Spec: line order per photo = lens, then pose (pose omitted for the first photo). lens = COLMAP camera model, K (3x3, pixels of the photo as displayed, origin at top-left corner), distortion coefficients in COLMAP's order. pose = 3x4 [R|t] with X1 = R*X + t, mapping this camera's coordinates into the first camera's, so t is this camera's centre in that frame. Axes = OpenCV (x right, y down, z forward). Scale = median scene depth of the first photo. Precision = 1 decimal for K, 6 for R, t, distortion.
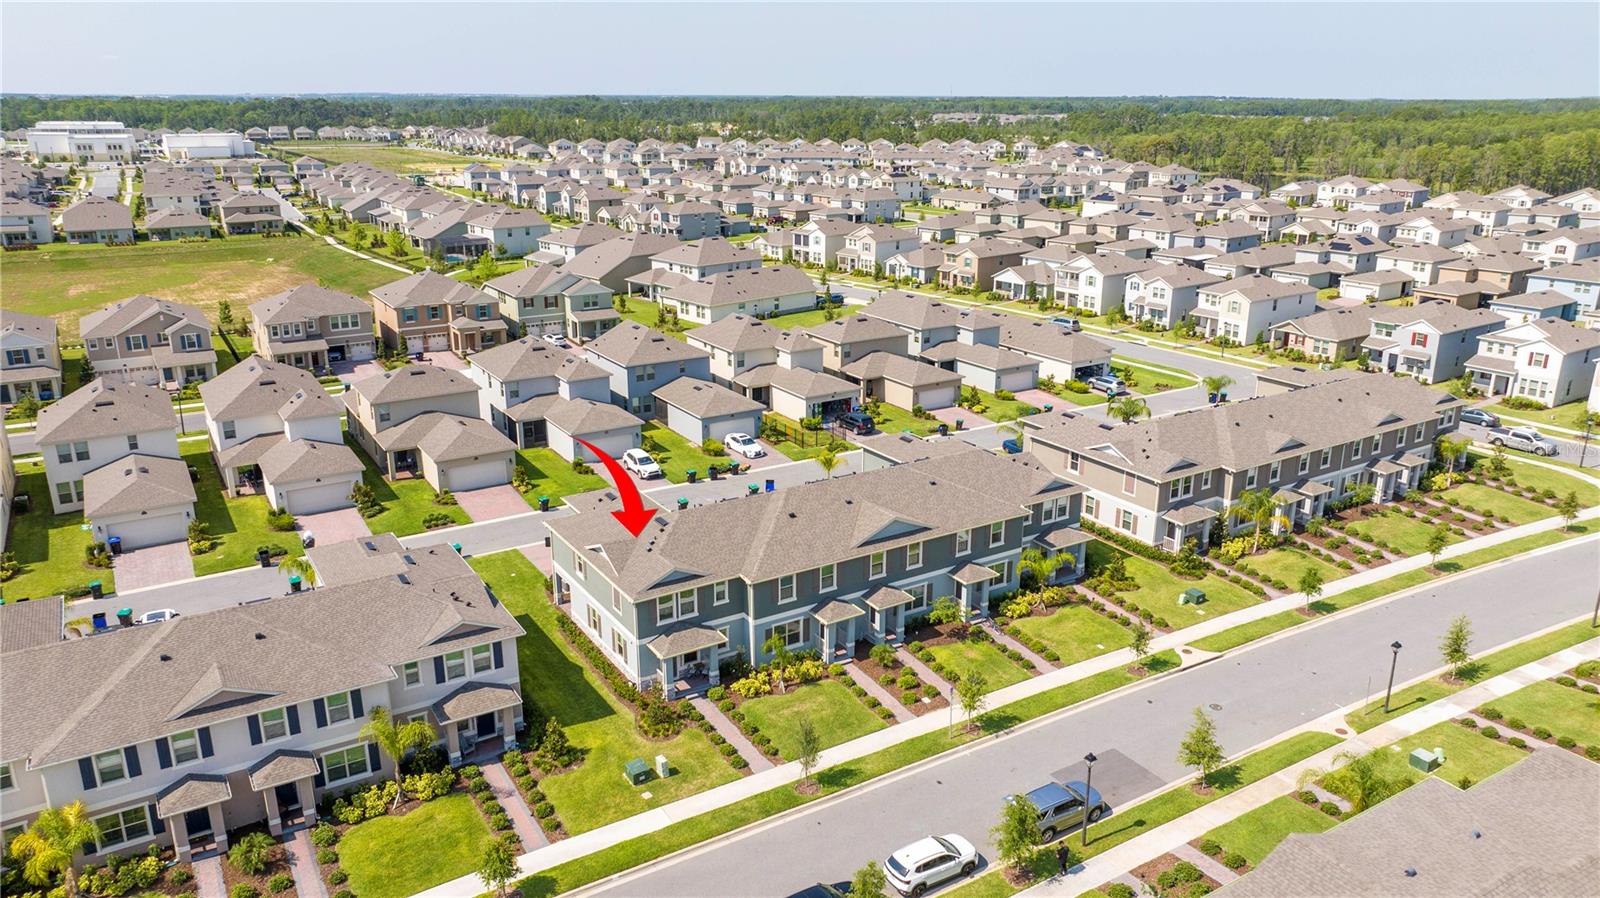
lens RADIAL K [[1115.4, 0, 810.6], [0, 1115.4, 440.7], [0, 0, 1]] dist [-0.025097, -0.000962]
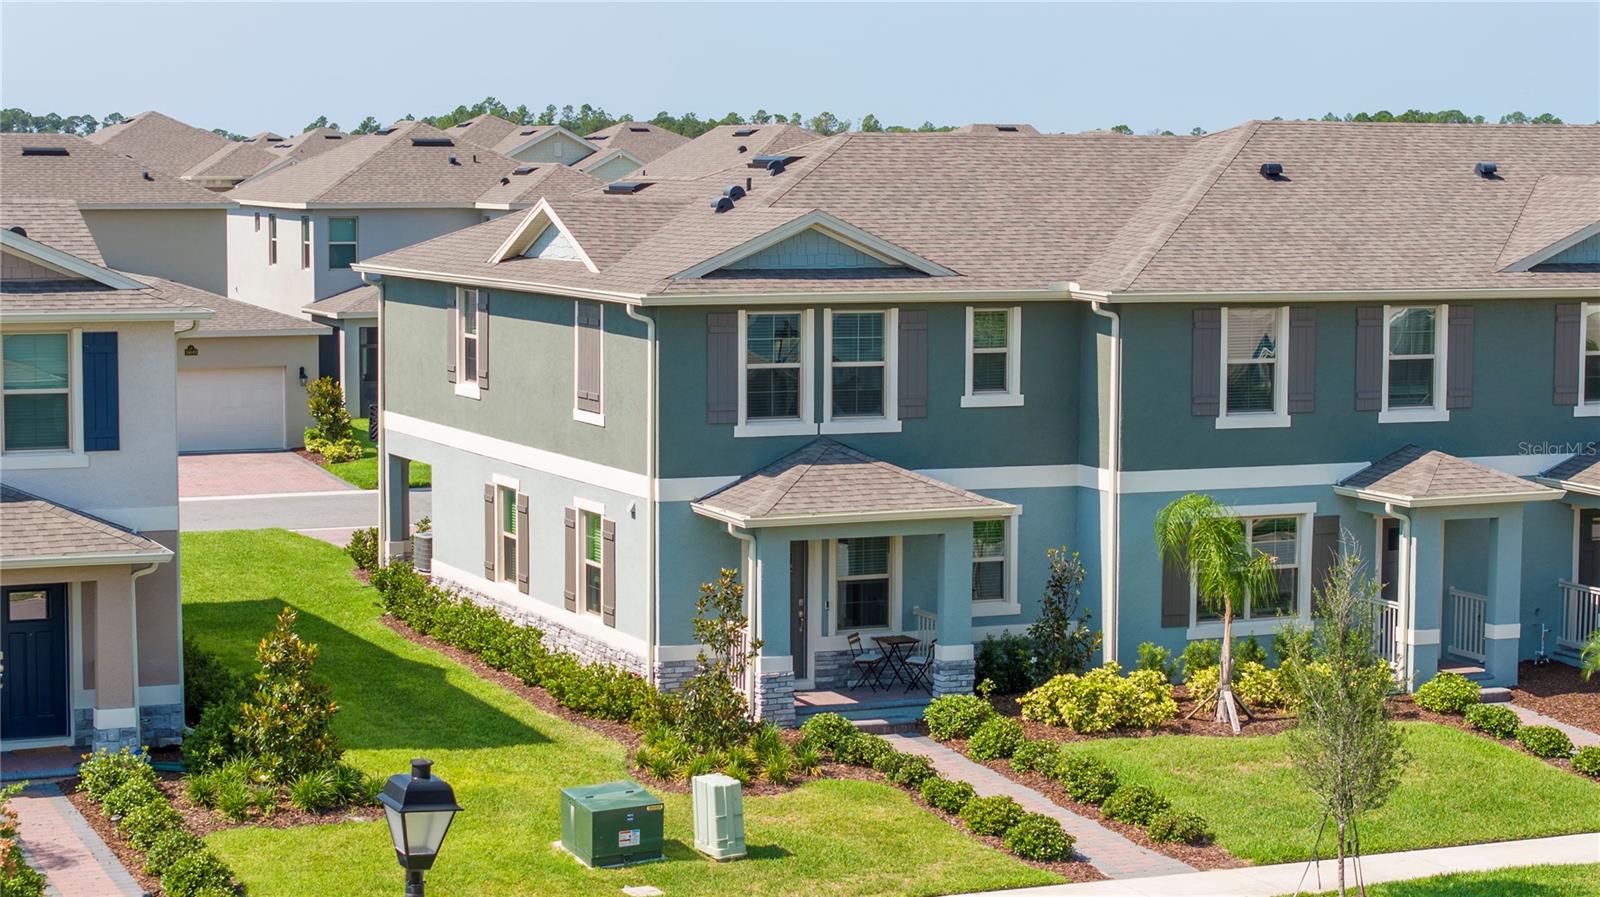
lens RADIAL K [[3203.5, 0, 800.0], [0, 3203.5, 448.5], [0, 0, 1]] dist [-0.104500, 0.242525]
pose [[0.988732, 0.013696, -0.149068, -0.013645], [-0.044800, 0.977239, -0.207358, 0.290631], [0.142835, 0.211700, 0.966841, 0.272736]]
